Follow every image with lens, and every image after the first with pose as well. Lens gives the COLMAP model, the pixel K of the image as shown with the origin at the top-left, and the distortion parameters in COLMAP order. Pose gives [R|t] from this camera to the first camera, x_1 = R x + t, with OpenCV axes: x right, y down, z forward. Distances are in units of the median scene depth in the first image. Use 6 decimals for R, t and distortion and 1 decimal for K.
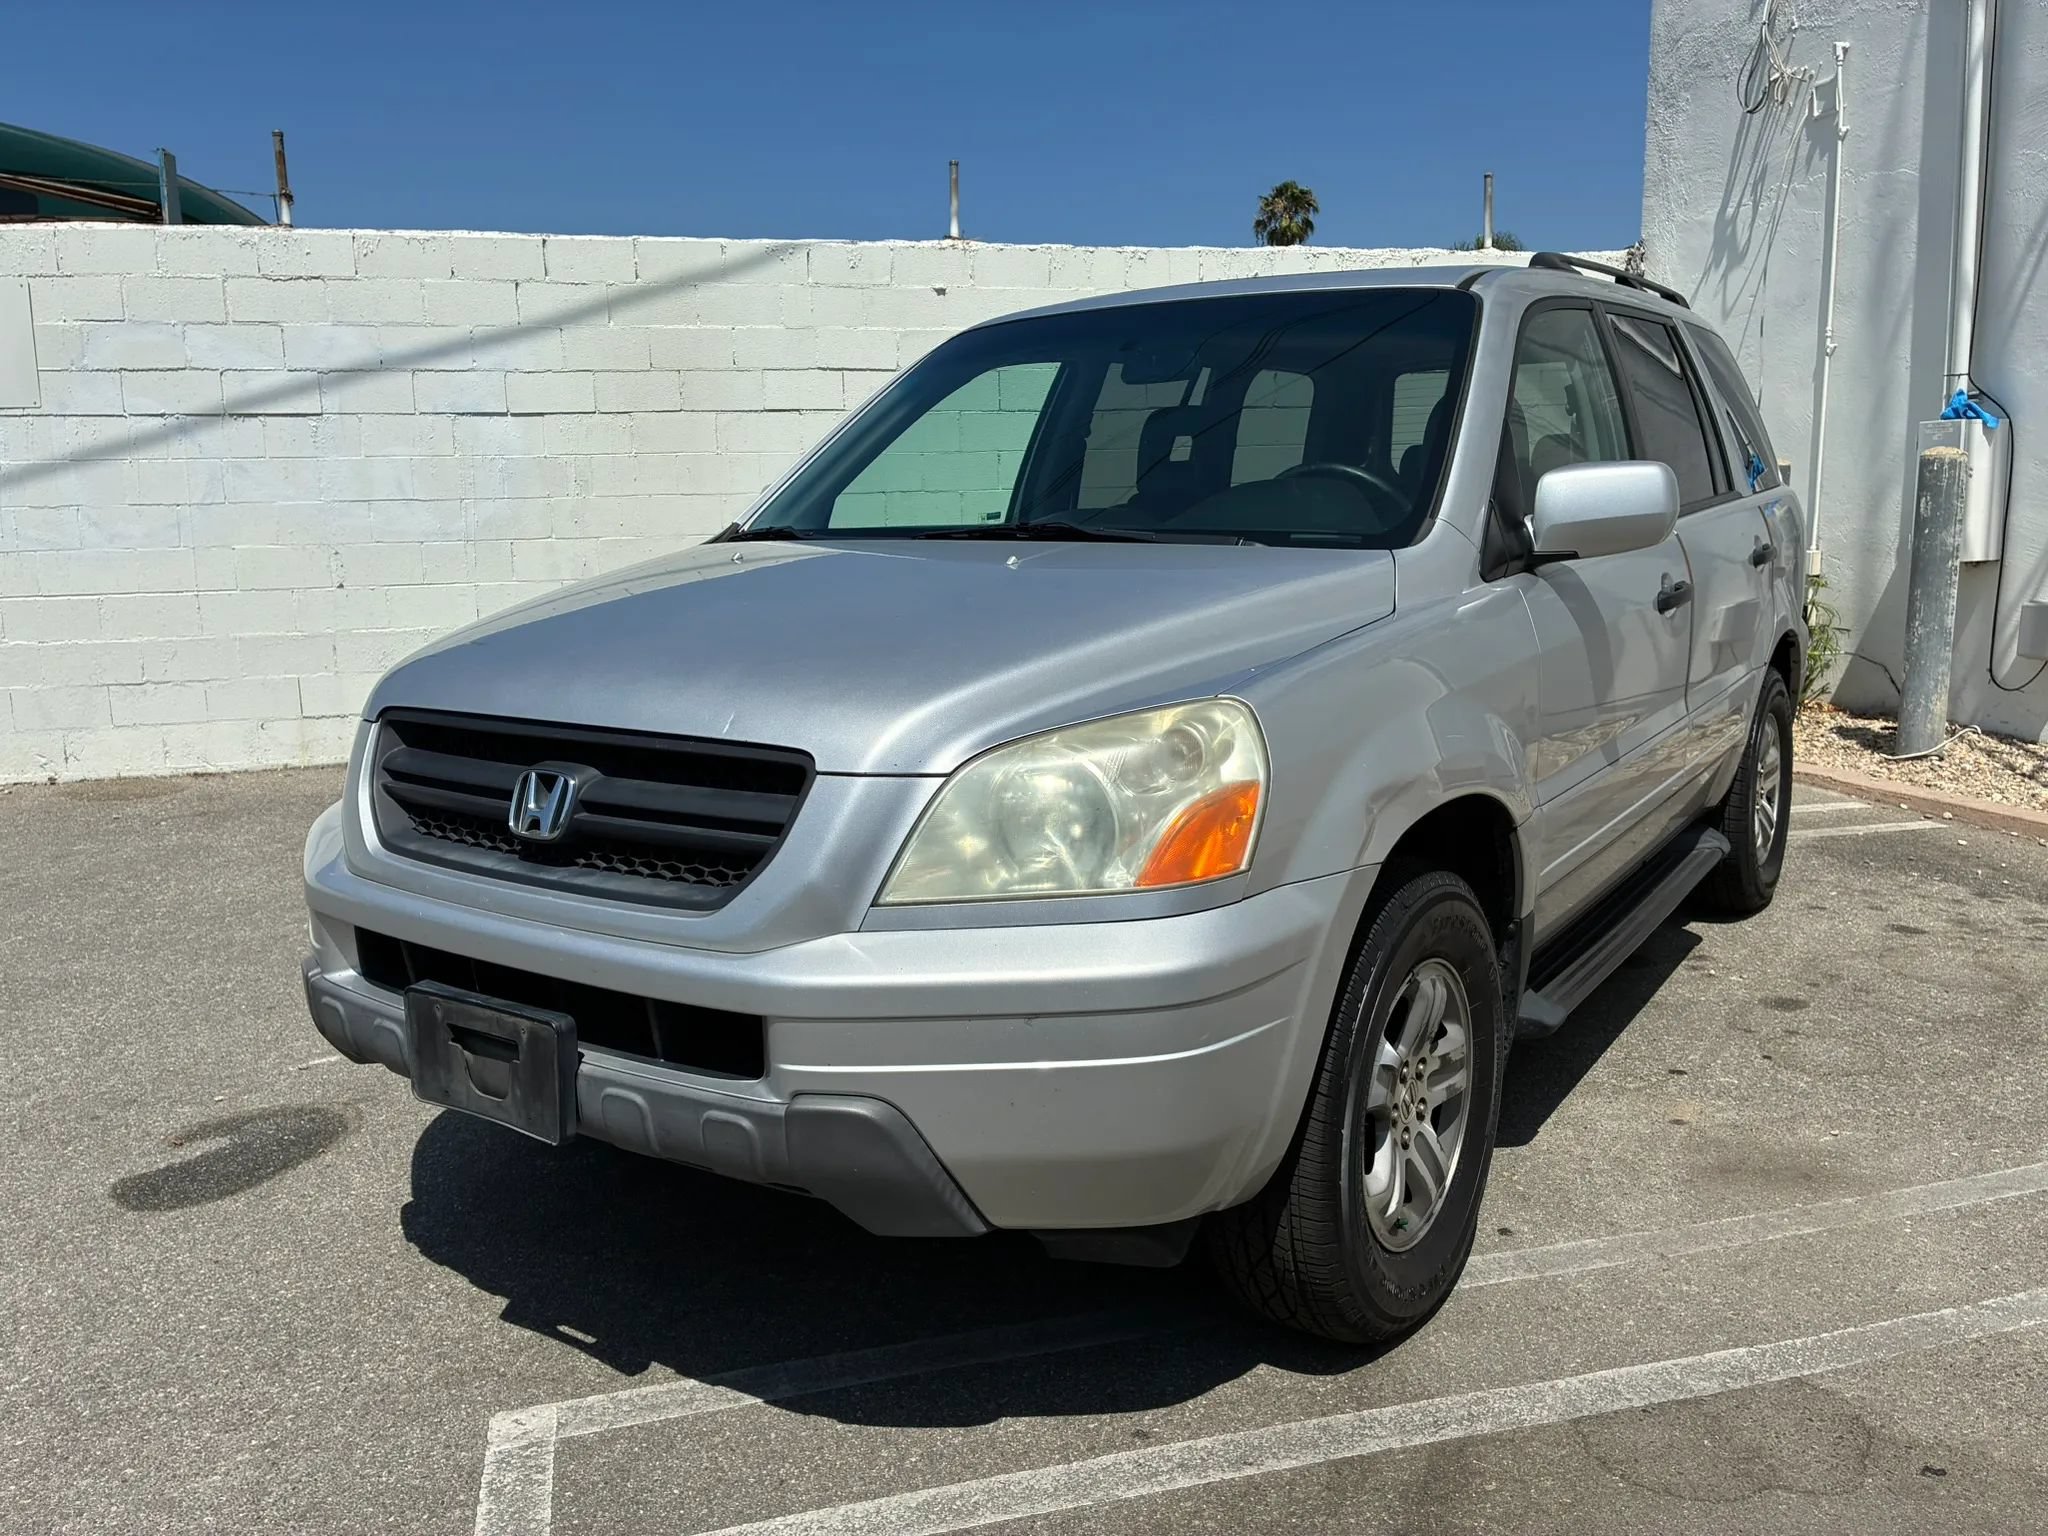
lens RADIAL K [[1560.4, 0, 1016.7], [0, 1560.4, 769.6], [0, 0, 1]] dist [0.063651, -0.081908]
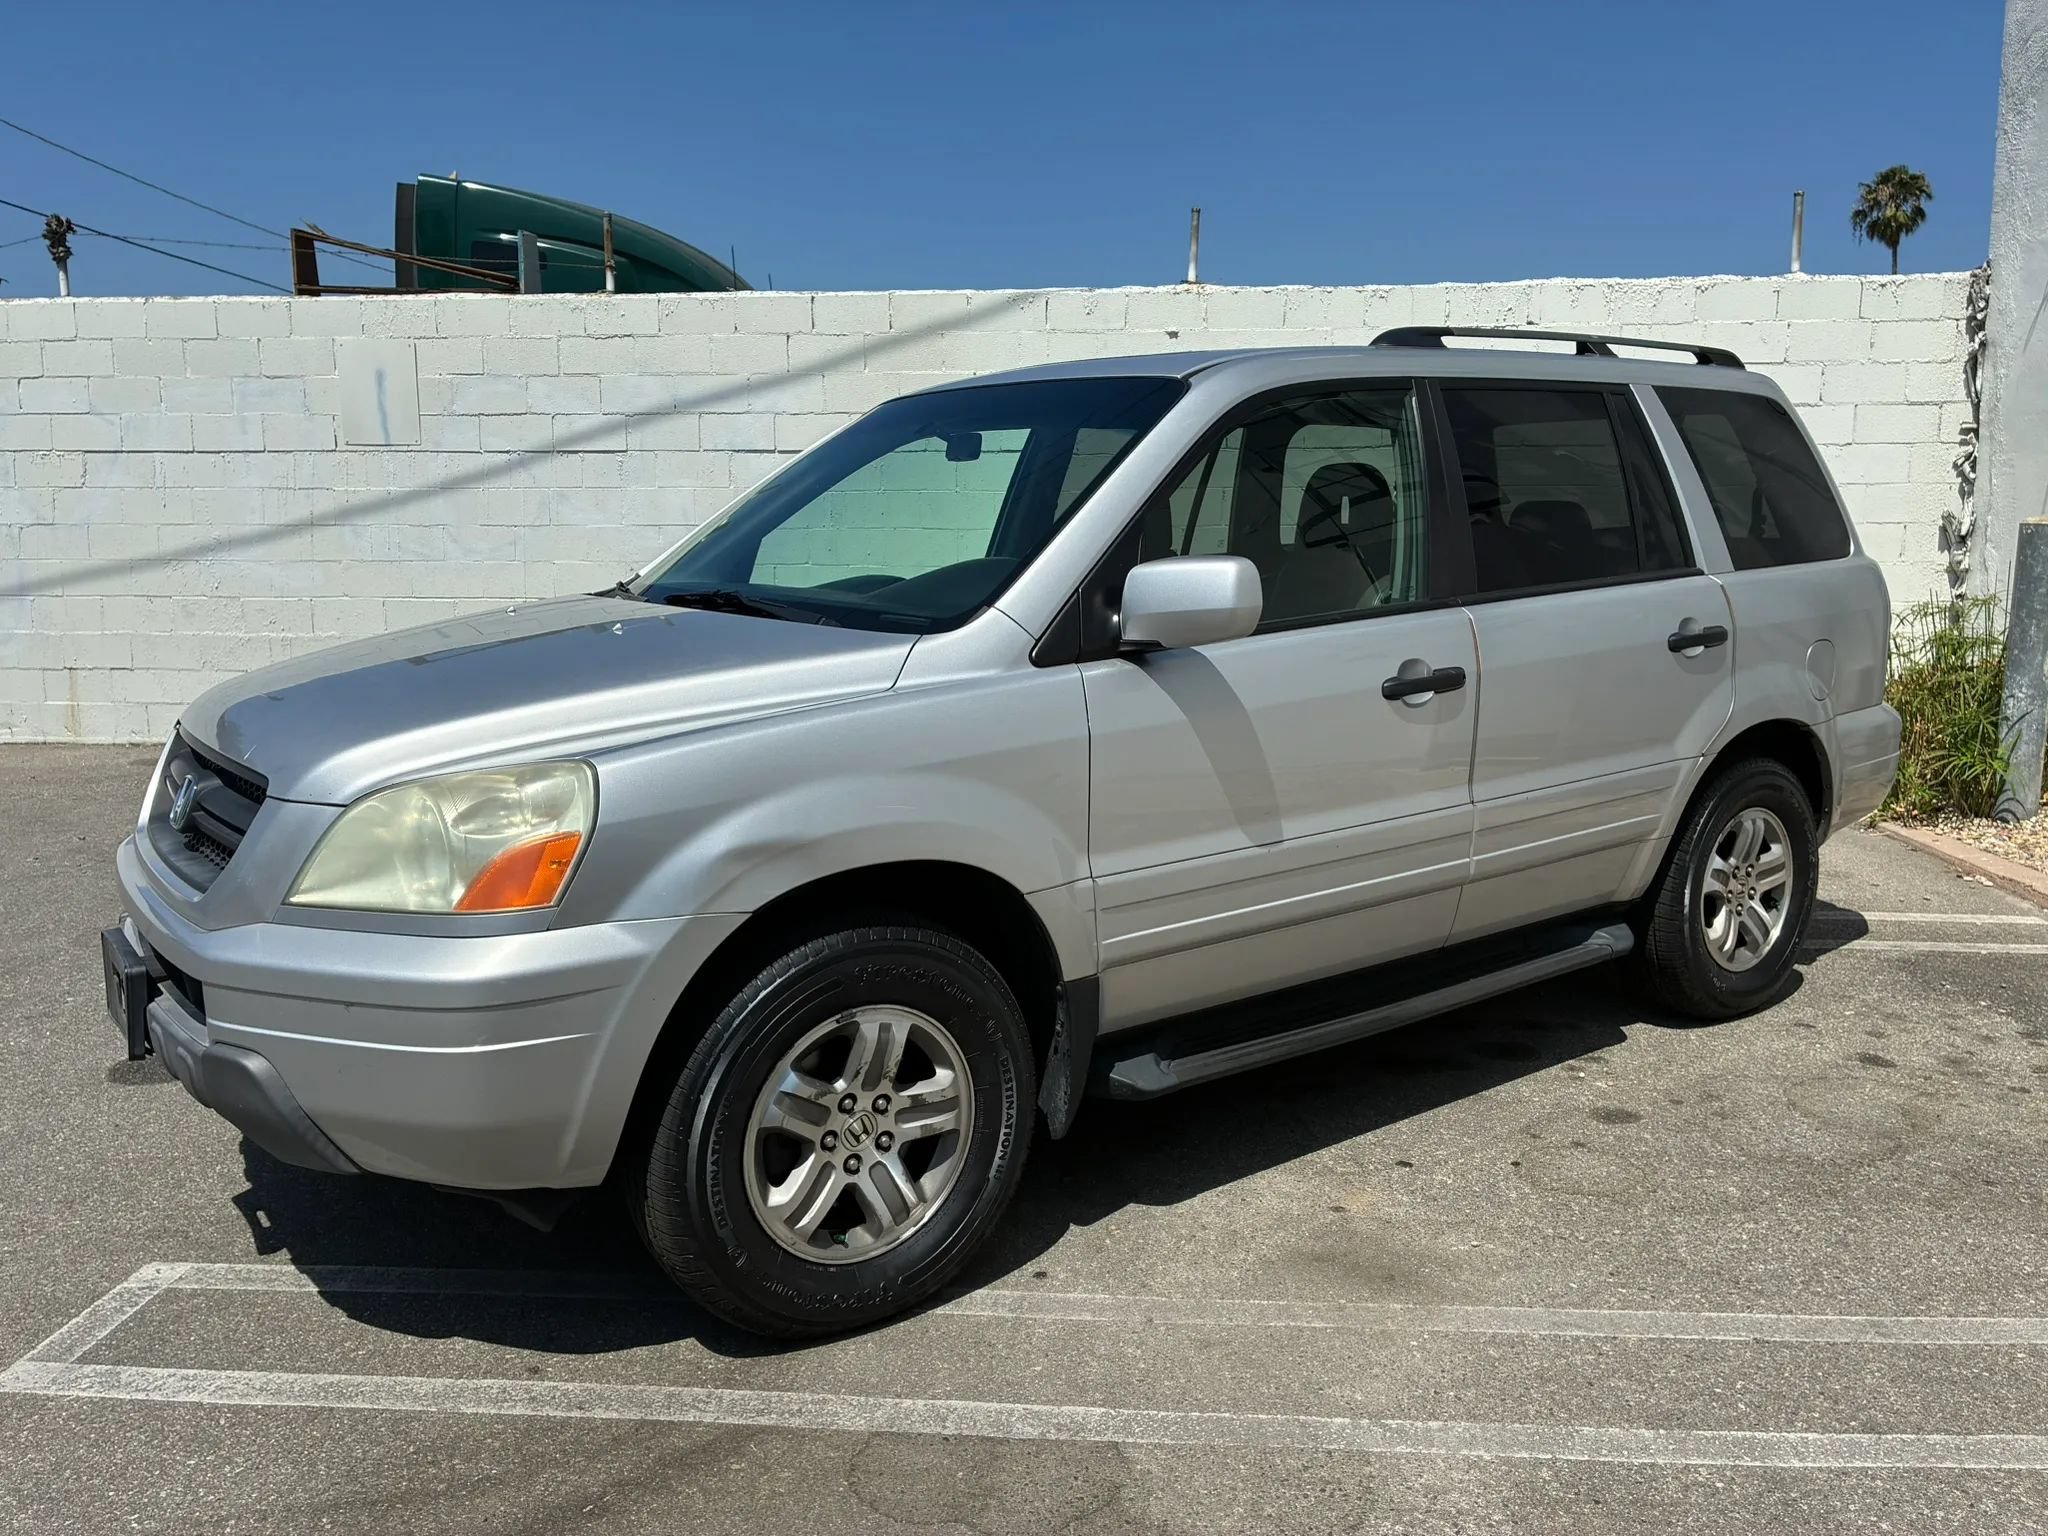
lens RADIAL K [[1560.4, 0, 1018.5], [0, 1560.4, 764.2], [0, 0, 1]] dist [0.063651, -0.081908]
pose [[0.943909, 0.073147, -0.322002, 0.231711], [-0.075932, 0.997105, 0.003921, -0.020287], [0.321357, 0.020749, 0.946731, -0.006732]]
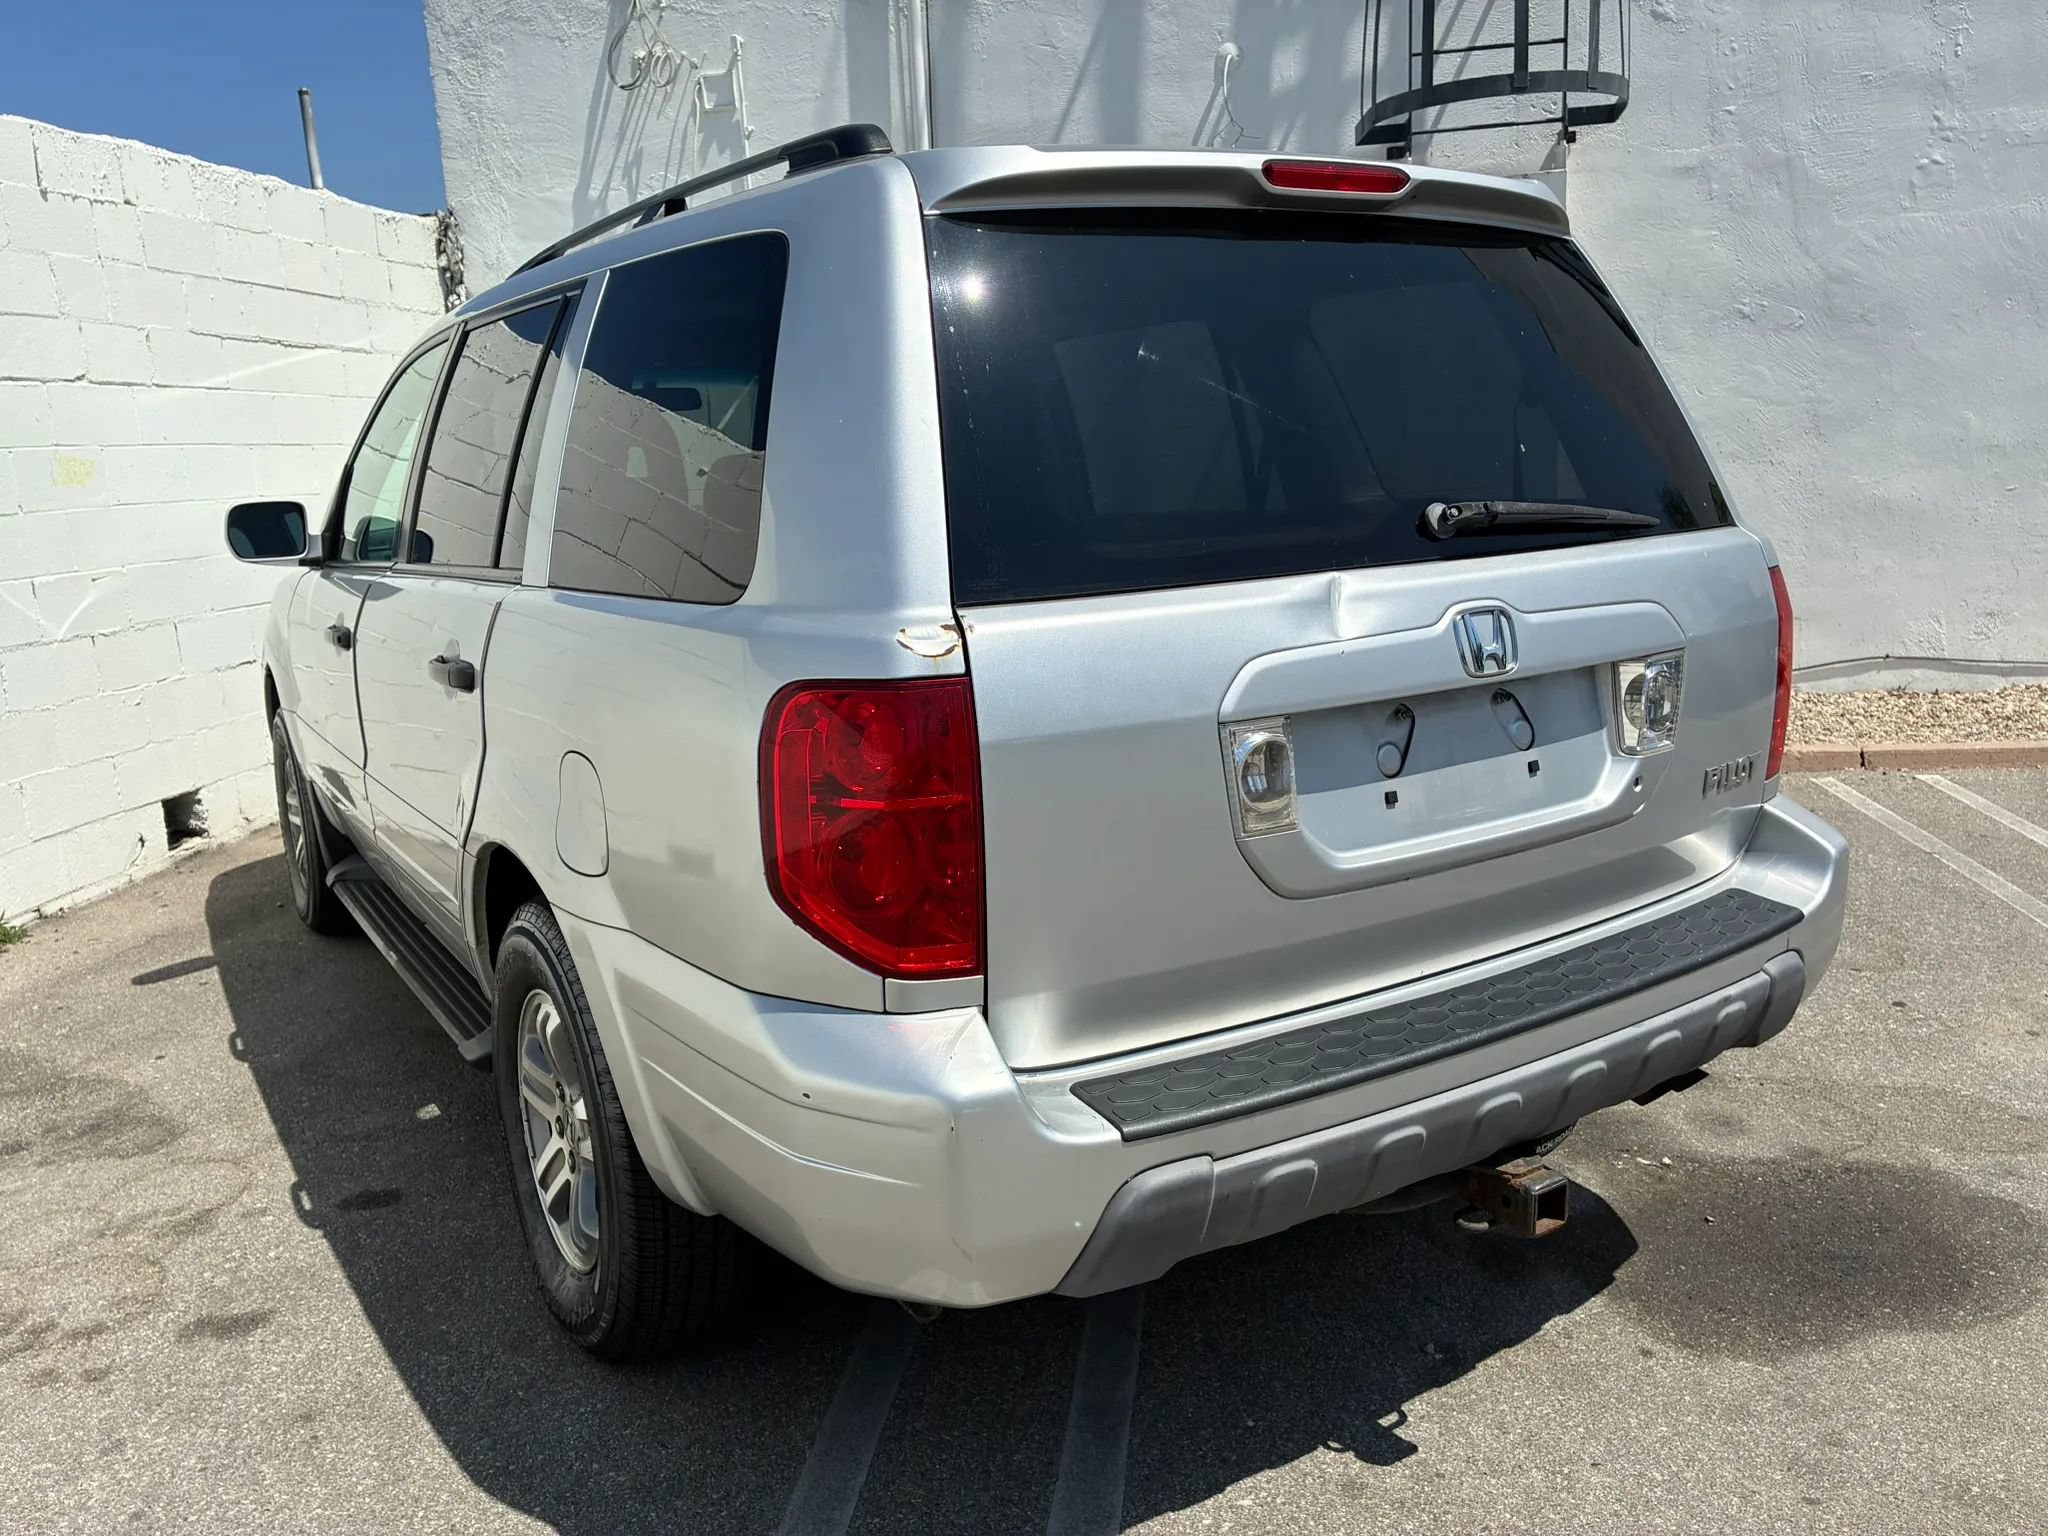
lens RADIAL K [[1560.4, 0, 1022.1], [0, 1560.4, 755.3], [0, 0, 1]] dist [0.063651, -0.081908]
pose [[0.385519, -0.173856, 0.906173, -0.372467], [0.190093, 0.975986, 0.106378, -0.099956], [-0.902907, 0.131246, 0.409309, 0.510398]]
